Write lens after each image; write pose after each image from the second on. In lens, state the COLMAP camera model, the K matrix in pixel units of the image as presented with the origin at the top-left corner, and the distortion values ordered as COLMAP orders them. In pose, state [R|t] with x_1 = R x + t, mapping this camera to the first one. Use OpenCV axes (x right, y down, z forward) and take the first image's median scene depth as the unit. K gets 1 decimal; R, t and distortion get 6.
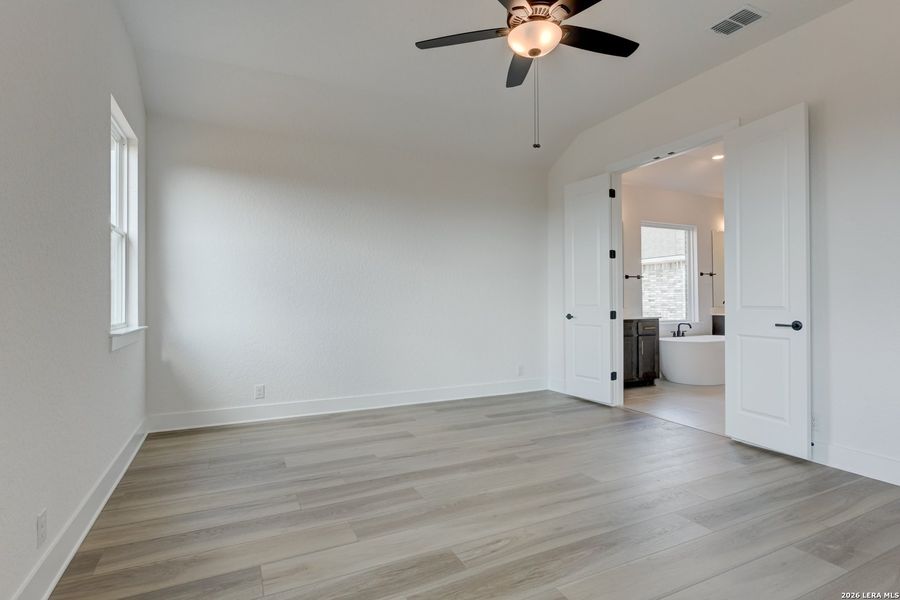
lens RADIAL K [[456.6, 0, 442.8], [0, 456.6, 294.6], [0, 0, 1]] dist [-0.016890, -0.002183]
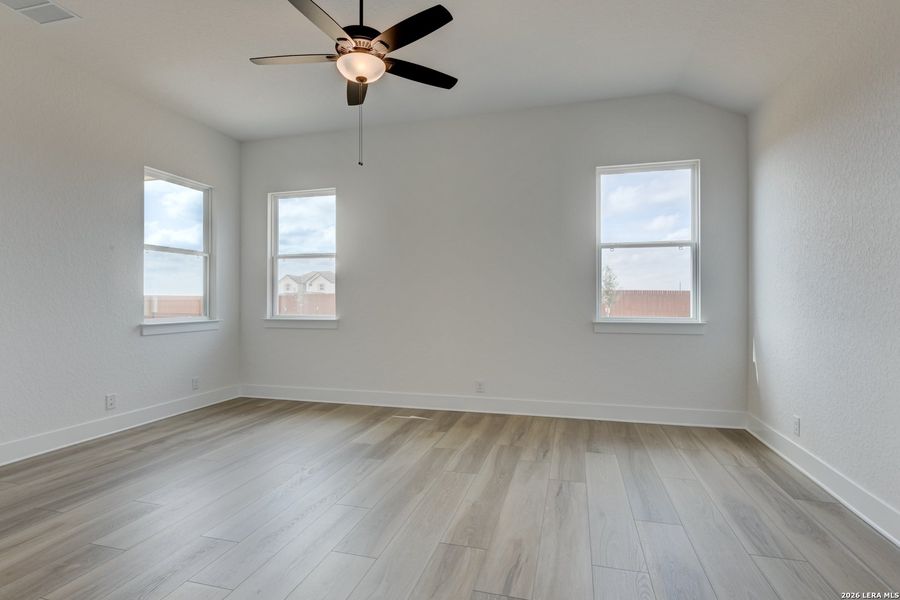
lens RADIAL K [[456.6, 0, 449.5], [0, 456.6, 300.6], [0, 0, 1]] dist [-0.016890, -0.002183]
pose [[-0.649050, 0.009219, -0.760690, 0.808417], [0.012505, 0.999921, 0.001449, 0.006458], [0.760643, -0.008572, -0.649114, 1.672888]]
